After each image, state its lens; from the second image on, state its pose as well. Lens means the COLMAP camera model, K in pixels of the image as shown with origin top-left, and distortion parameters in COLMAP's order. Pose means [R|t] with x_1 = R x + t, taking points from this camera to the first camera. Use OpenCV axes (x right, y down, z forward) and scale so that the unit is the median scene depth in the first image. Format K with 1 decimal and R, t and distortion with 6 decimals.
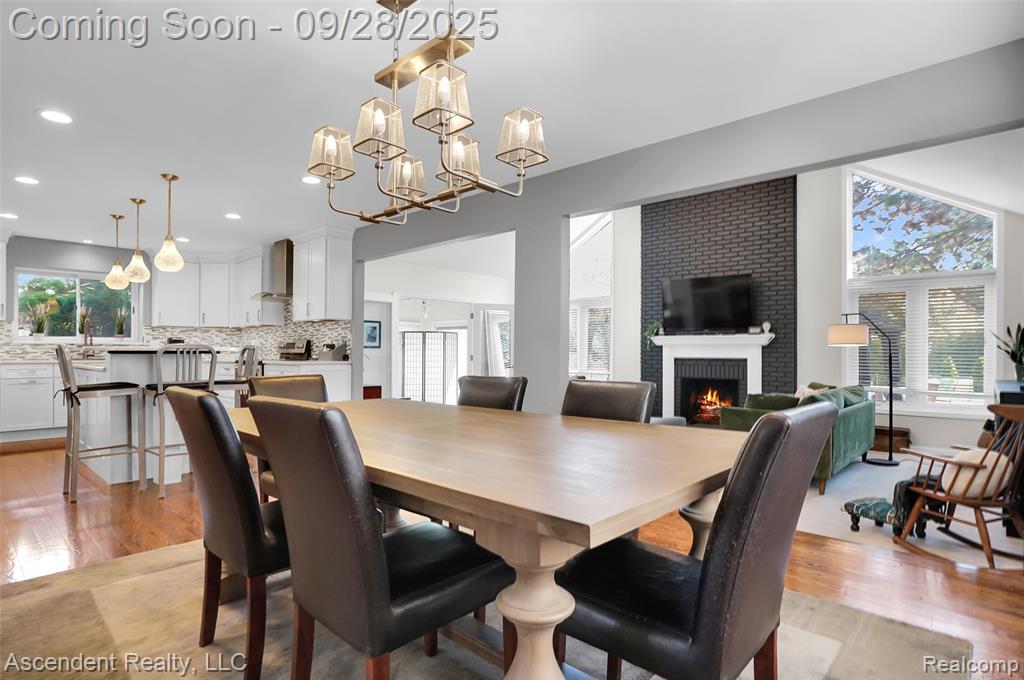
lens RADIAL K [[554.0, 0, 514.9], [0, 554.0, 350.1], [0, 0, 1]] dist [-0.027831, 0.010316]
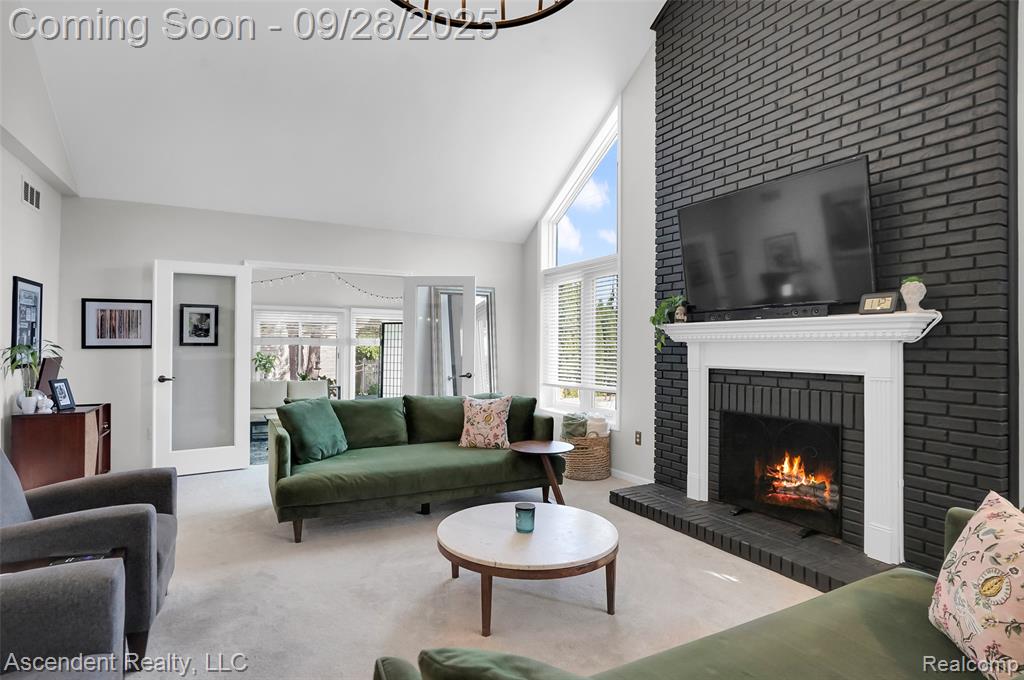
lens RADIAL K [[554.0, 0, 505.7], [0, 554.0, 339.0], [0, 0, 1]] dist [-0.027831, 0.010316]
pose [[0.944963, -0.002054, -0.327170, 0.286688], [-0.002326, 0.999913, -0.012995, -0.005029], [0.327168, 0.013041, 0.944876, 0.506412]]
